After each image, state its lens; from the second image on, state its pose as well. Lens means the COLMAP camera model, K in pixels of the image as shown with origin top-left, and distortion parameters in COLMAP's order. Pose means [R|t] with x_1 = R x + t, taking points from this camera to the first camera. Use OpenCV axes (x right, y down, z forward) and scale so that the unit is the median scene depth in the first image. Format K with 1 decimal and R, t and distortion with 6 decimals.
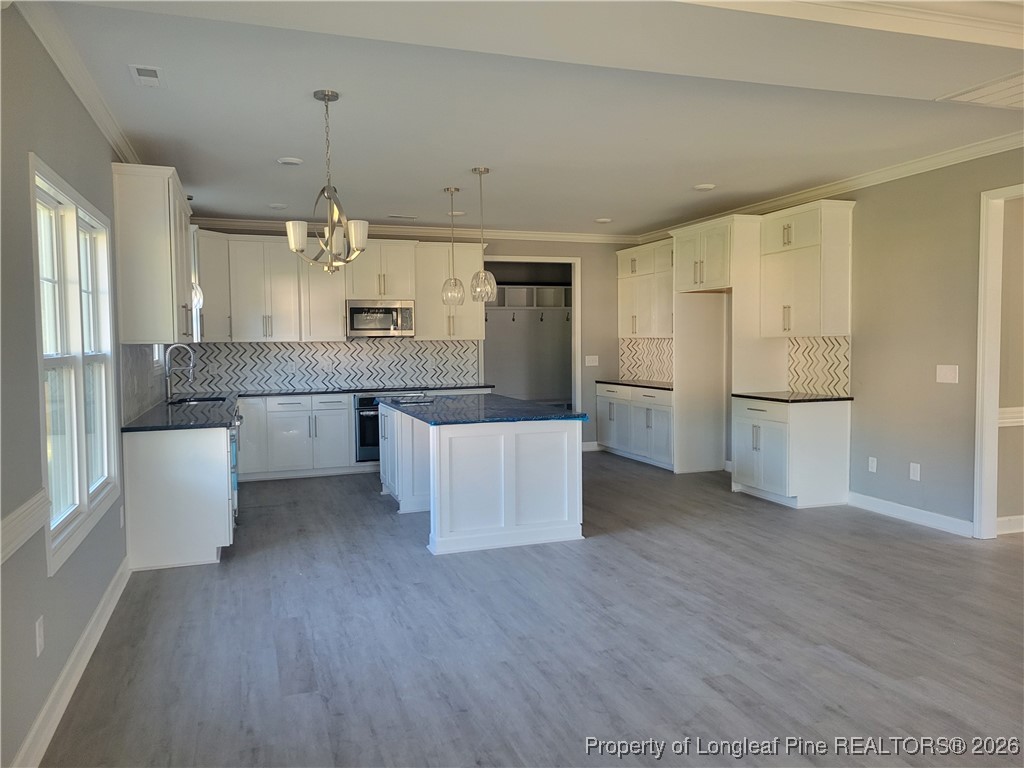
lens RADIAL K [[781.8, 0, 515.3], [0, 781.8, 382.5], [0, 0, 1]] dist [0.033250, -0.002468]
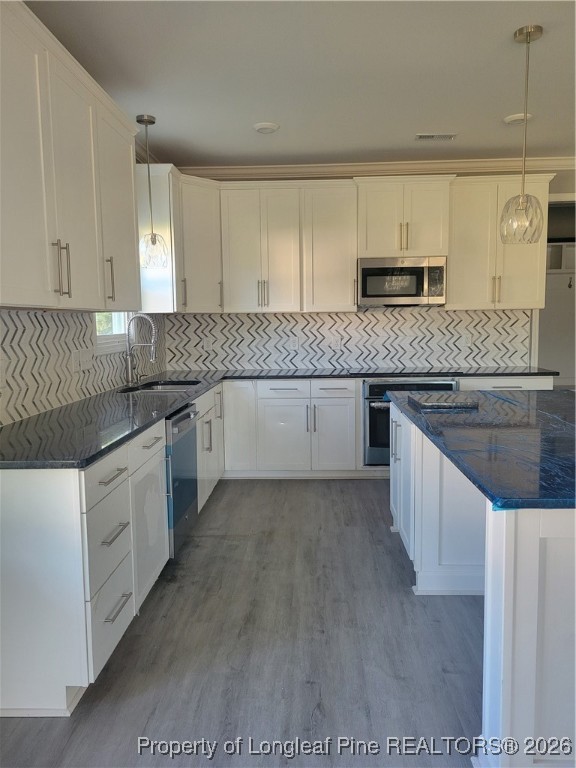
lens RADIAL K [[586.3, 0, 288.0], [0, 586.3, 384.0], [0, 0, 1]] dist [0.033250, -0.002468]
pose [[0.929367, 0.039686, -0.367017, -0.059666], [-0.018013, 0.997896, 0.062289, -0.015036], [0.368716, -0.051278, 0.928126, 0.417999]]
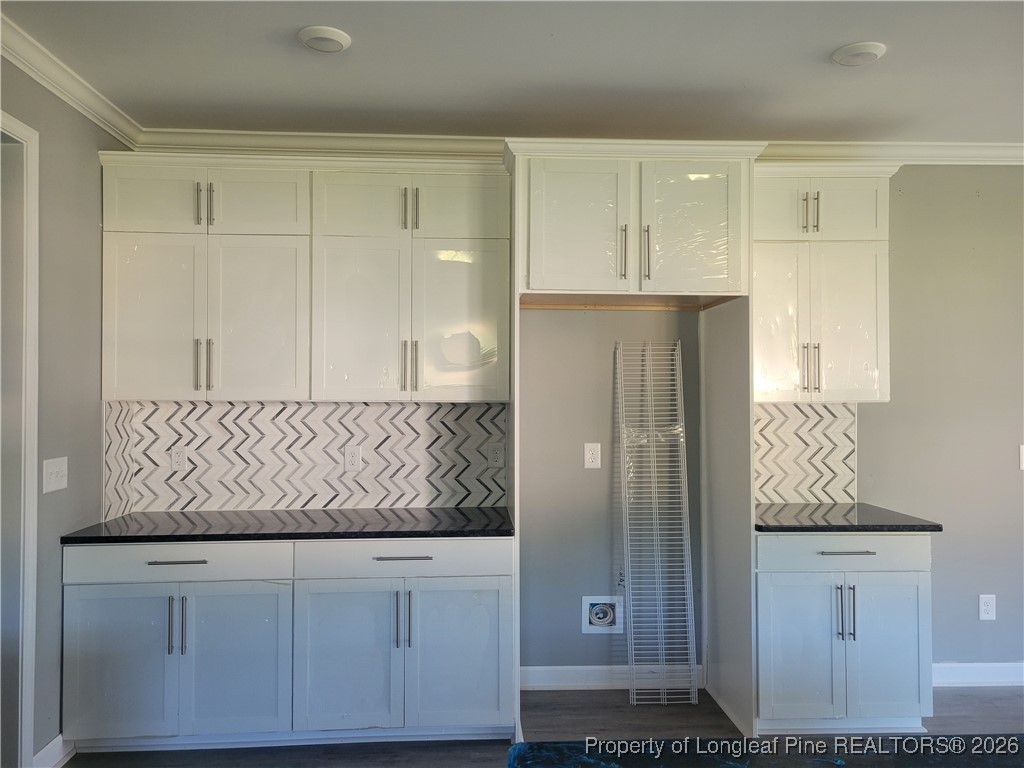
lens RADIAL K [[781.8, 0, 515.3], [0, 781.8, 382.5], [0, 0, 1]] dist [0.033250, -0.002468]
pose [[0.271954, 0.019470, 0.962113, -0.170941], [0.048306, 0.998259, -0.033856, -0.049622], [-0.961097, 0.055683, 0.270540, 0.817365]]
